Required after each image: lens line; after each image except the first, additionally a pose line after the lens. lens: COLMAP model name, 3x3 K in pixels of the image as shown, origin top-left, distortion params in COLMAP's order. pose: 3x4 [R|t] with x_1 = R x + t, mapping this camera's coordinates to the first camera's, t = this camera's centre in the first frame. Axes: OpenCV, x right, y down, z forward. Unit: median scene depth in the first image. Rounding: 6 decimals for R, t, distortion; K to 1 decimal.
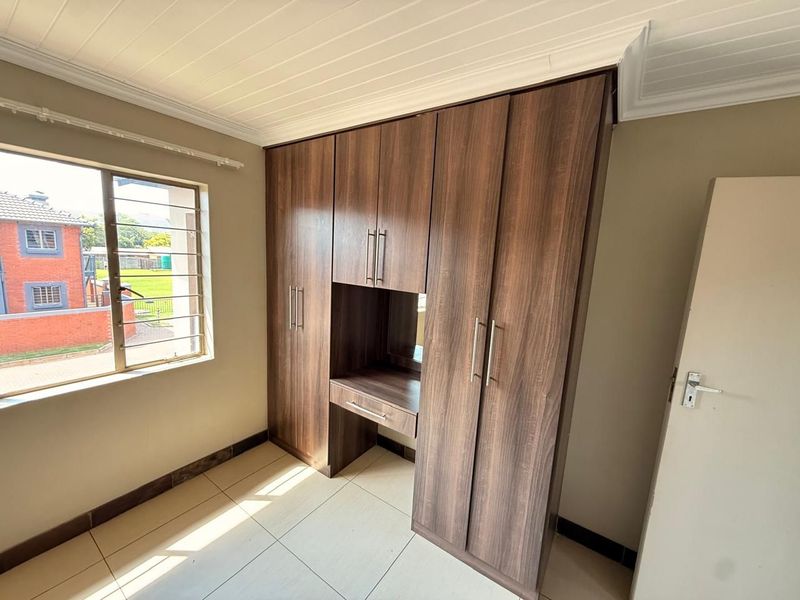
lens RADIAL K [[319.8, 0, 399.2], [0, 319.8, 298.4], [0, 0, 1]] dist [0.000767, -0.000139]
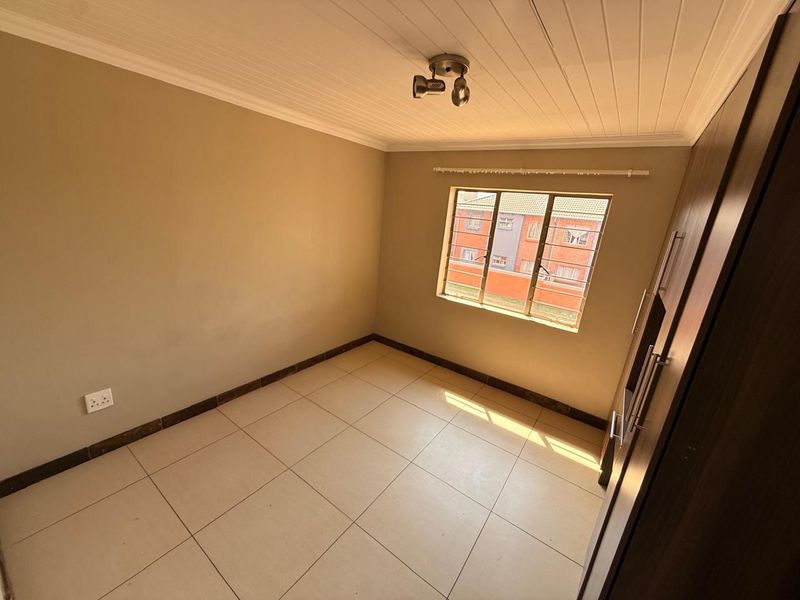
lens RADIAL K [[319.8, 0, 399.2], [0, 319.8, 298.4], [0, 0, 1]] dist [0.000767, -0.000139]
pose [[-0.014764, 0.217046, -0.976050, 0.739162], [-0.236660, 0.947661, 0.214313, -0.052218], [0.971480, 0.234156, 0.037375, 0.269796]]
